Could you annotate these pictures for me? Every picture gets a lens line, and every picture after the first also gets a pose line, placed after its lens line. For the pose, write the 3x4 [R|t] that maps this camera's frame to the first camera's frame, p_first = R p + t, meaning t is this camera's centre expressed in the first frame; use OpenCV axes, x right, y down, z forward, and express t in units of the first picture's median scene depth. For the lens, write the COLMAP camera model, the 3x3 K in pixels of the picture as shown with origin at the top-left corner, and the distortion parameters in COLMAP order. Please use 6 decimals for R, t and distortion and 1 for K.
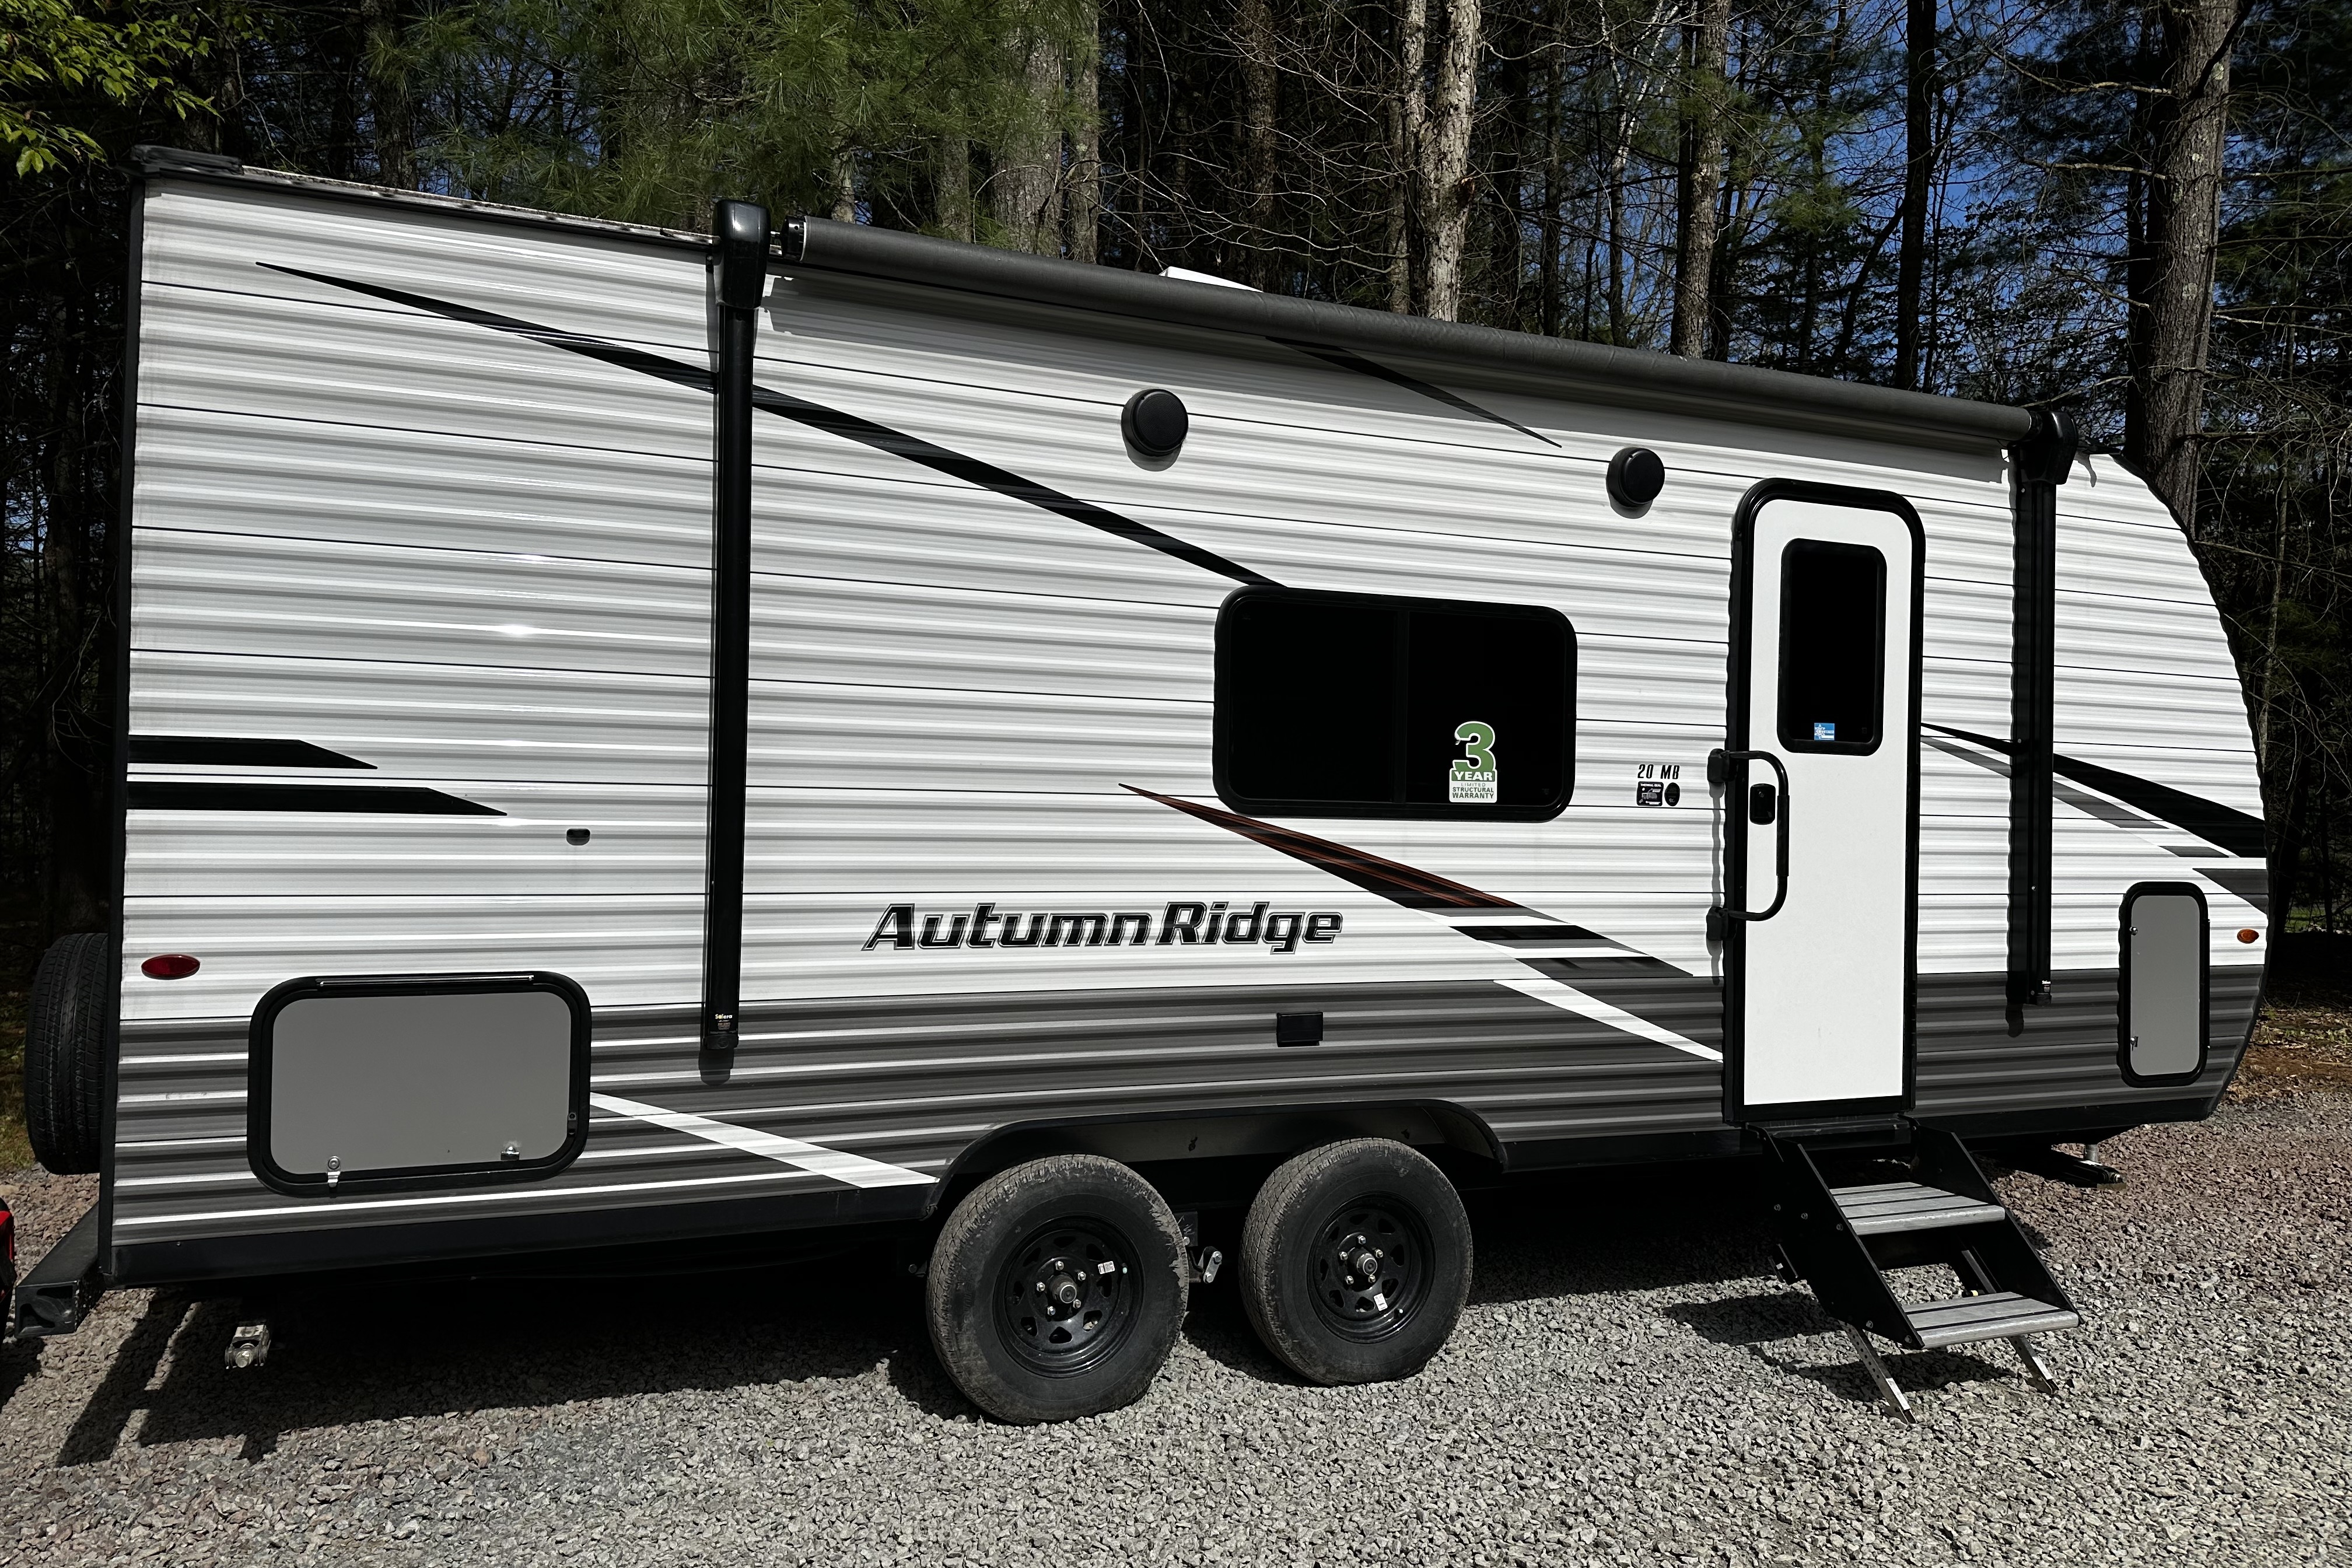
lens RADIAL K [[1656.0, 0, 1167.7], [0, 1656.0, 807.9], [0, 0, 1]] dist [0.074541, -0.043784]
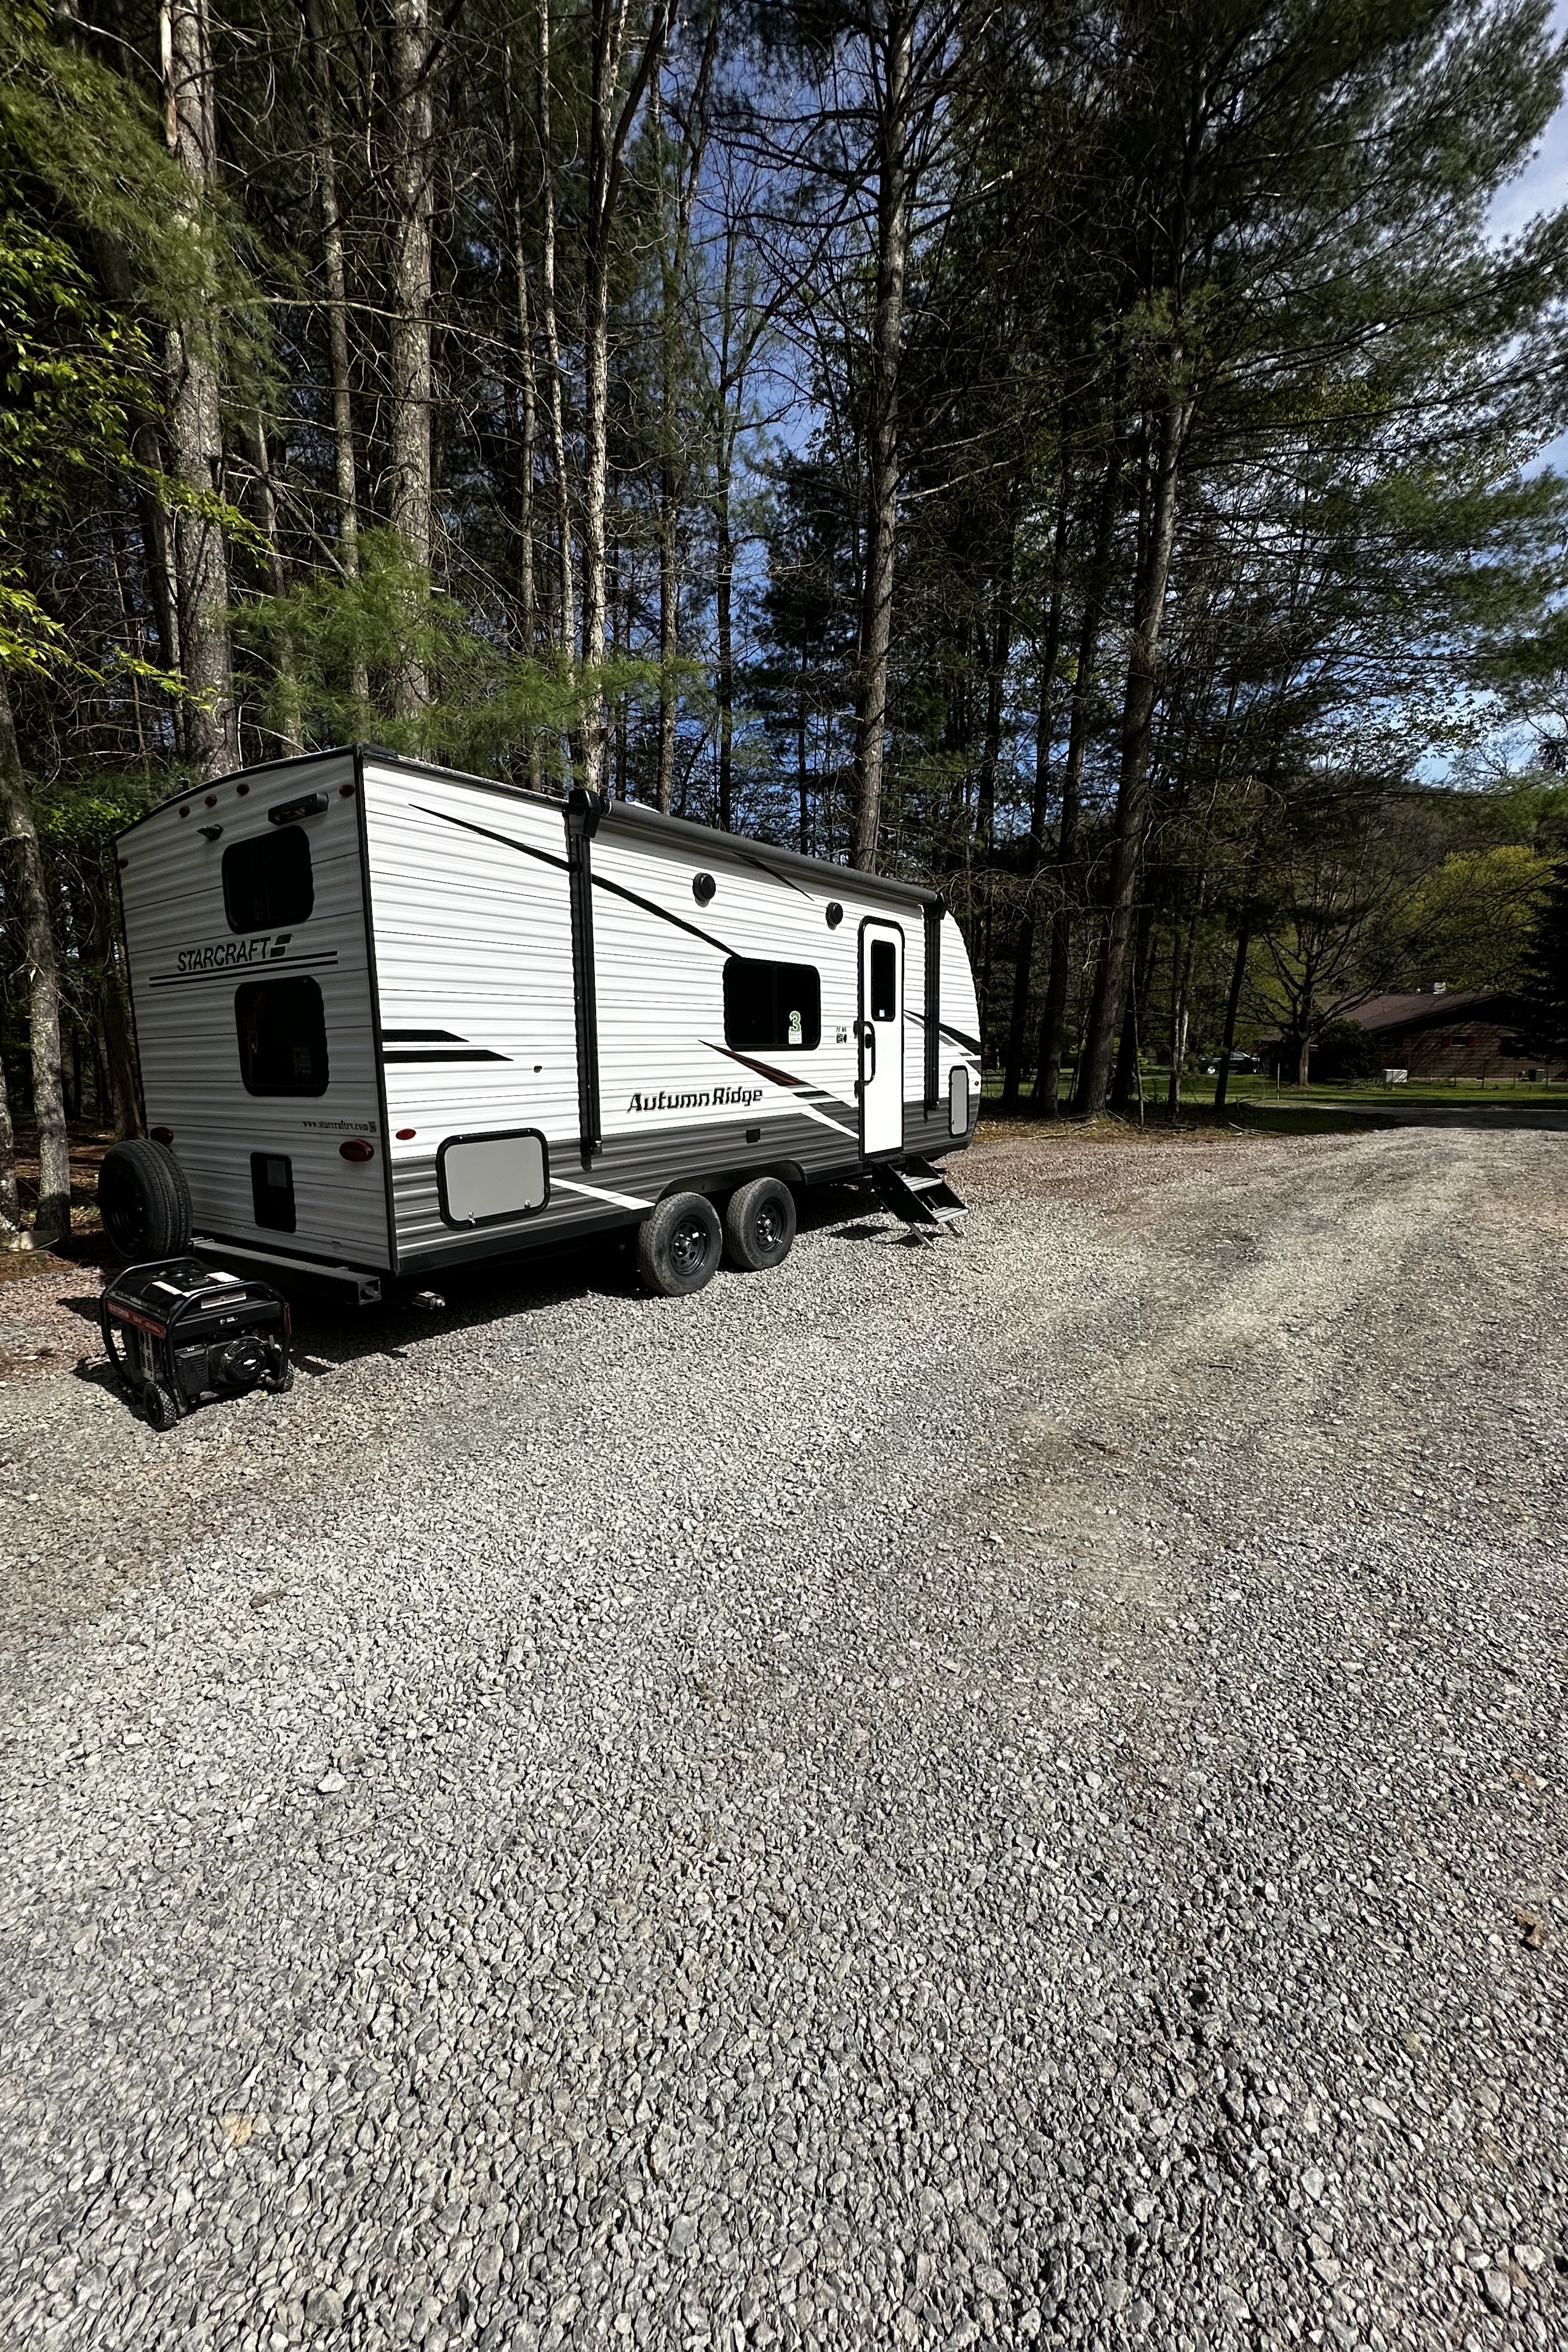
lens RADIAL K [[944.2, 0, 784.3], [0, 944.2, 1188.4], [0, 0, 1]] dist [0.001142, 0.000025]
pose [[0.846341, -0.106776, 0.521829, -0.627978], [0.025905, 0.986793, 0.159902, -0.016446], [-0.532011, -0.121814, 0.837929, -0.242606]]
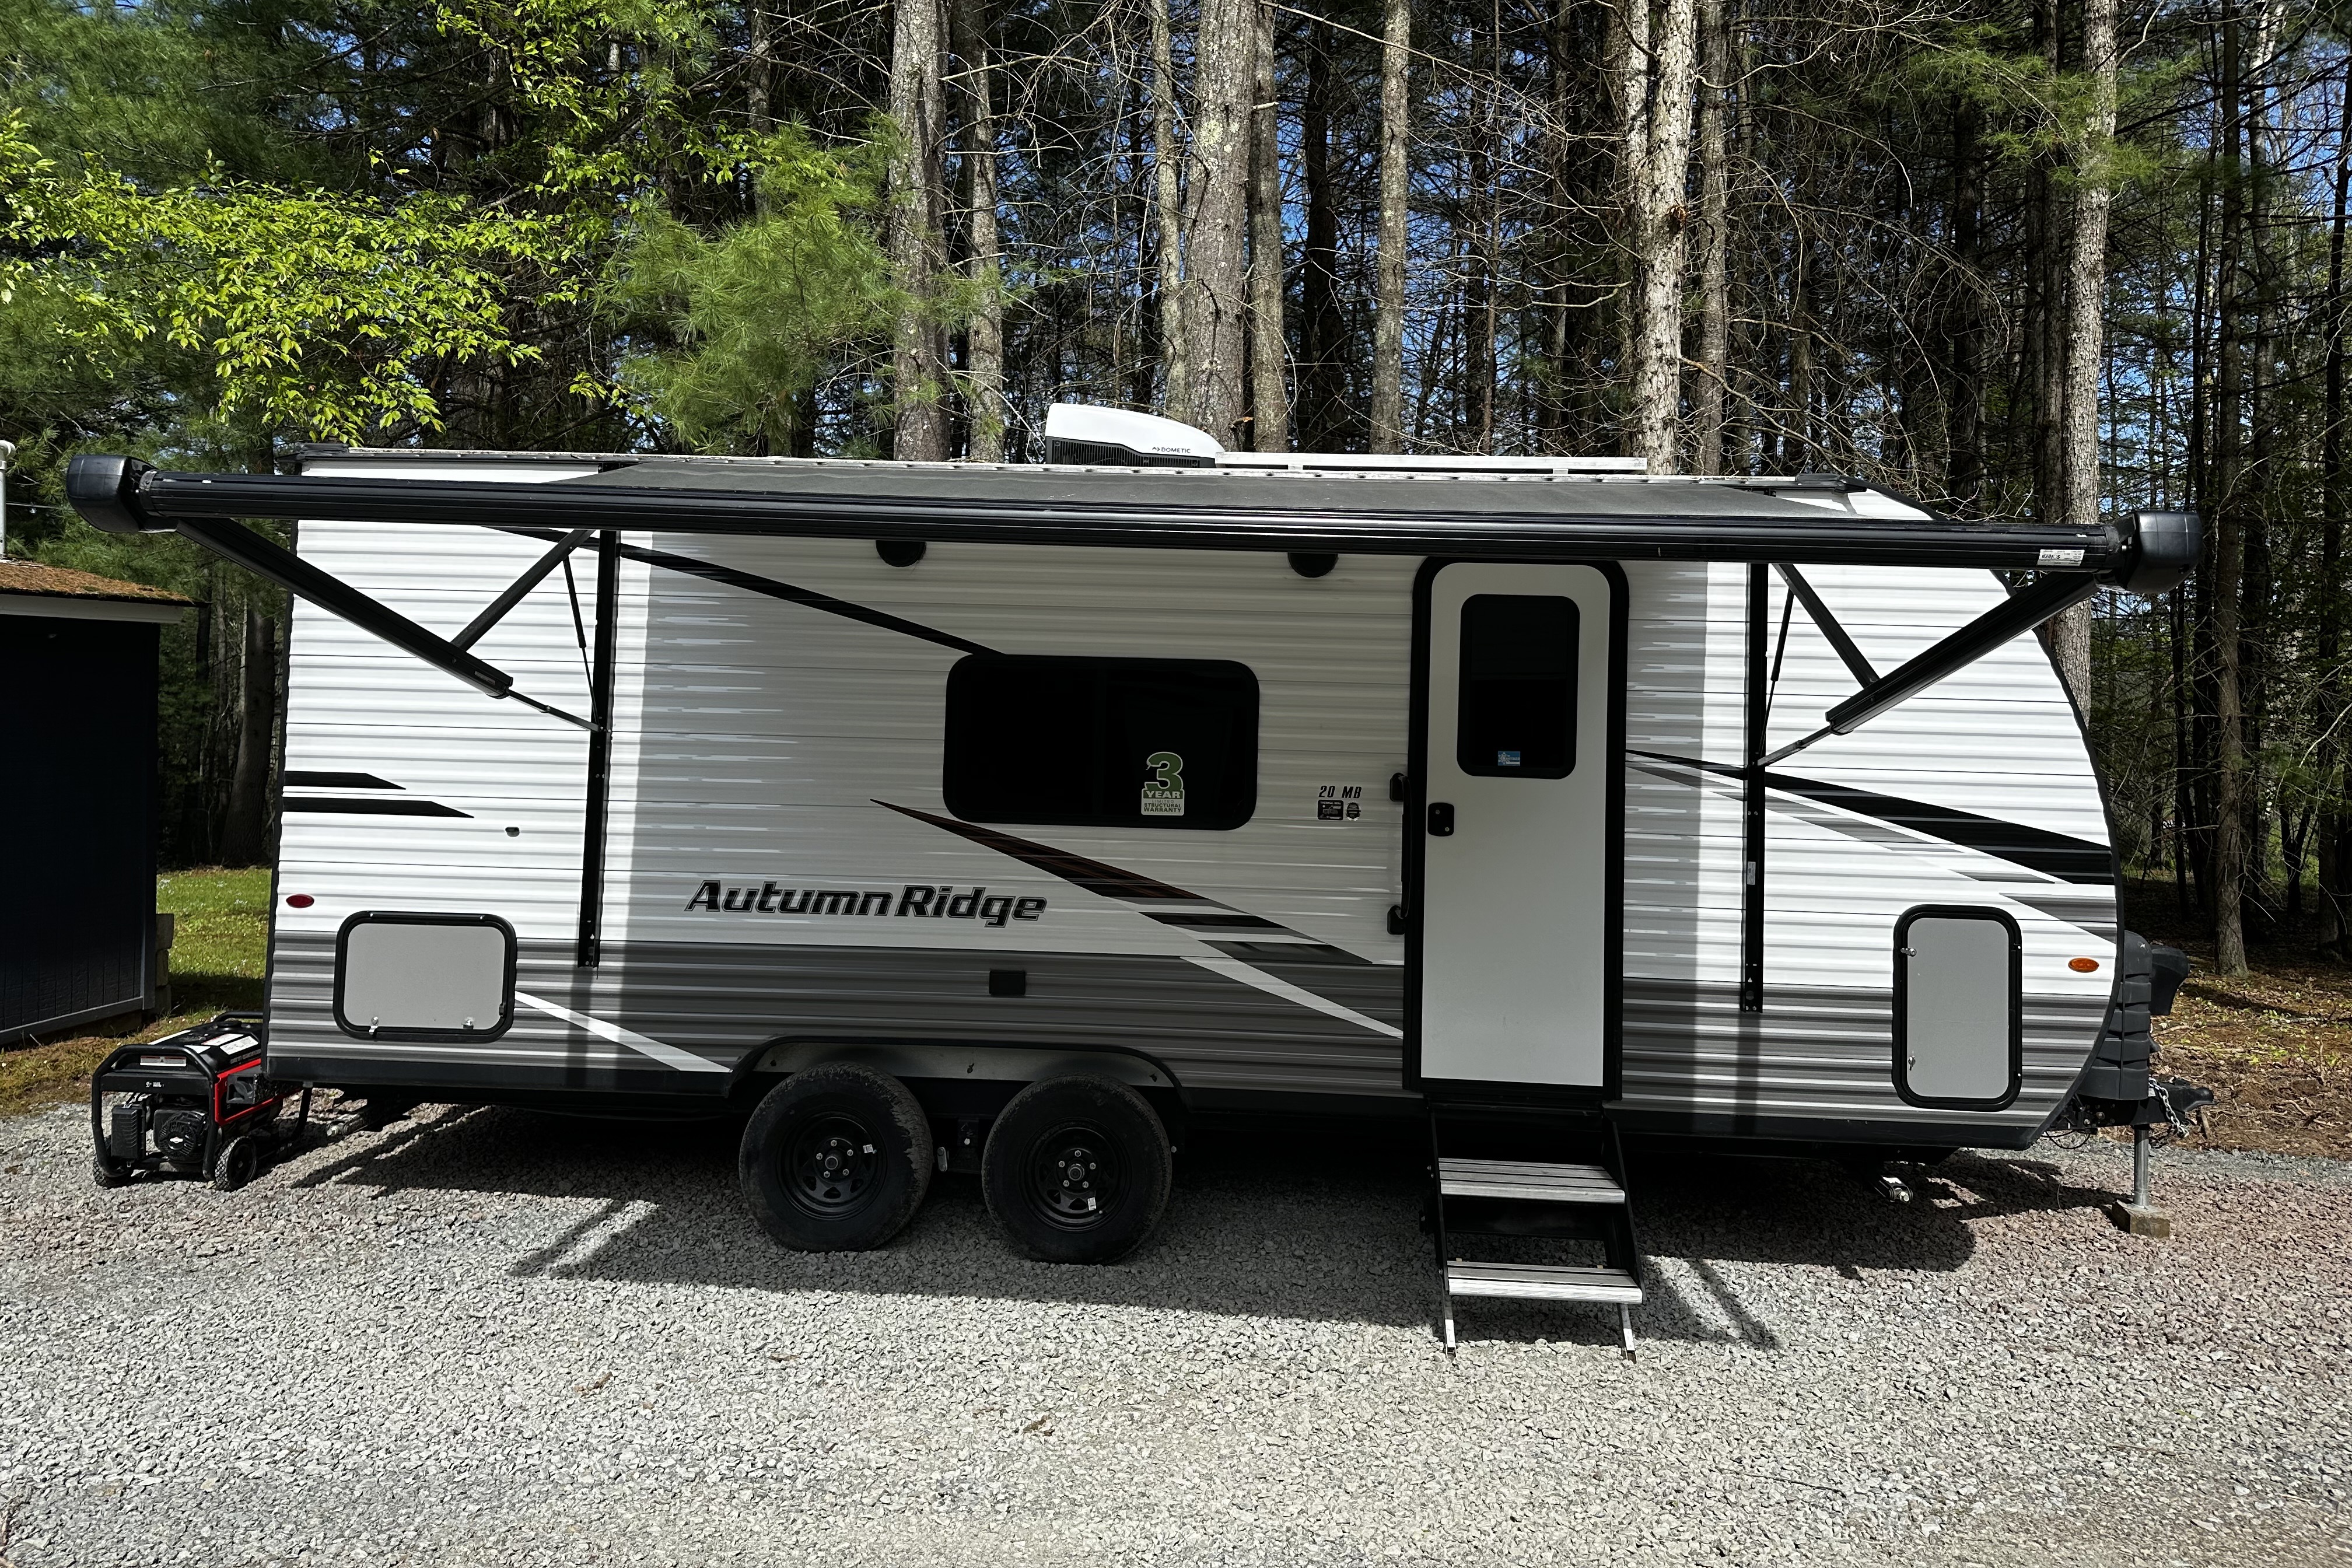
lens RADIAL K [[1656.0, 0, 1187.1], [0, 1656.0, 701.7], [0, 0, 1]] dist [0.074541, -0.043784]
pose [[0.896085, -0.009385, -0.443783, 0.784452], [-0.010476, 0.999051, -0.042281, -0.038105], [0.443758, 0.042536, 0.895137, -0.136140]]
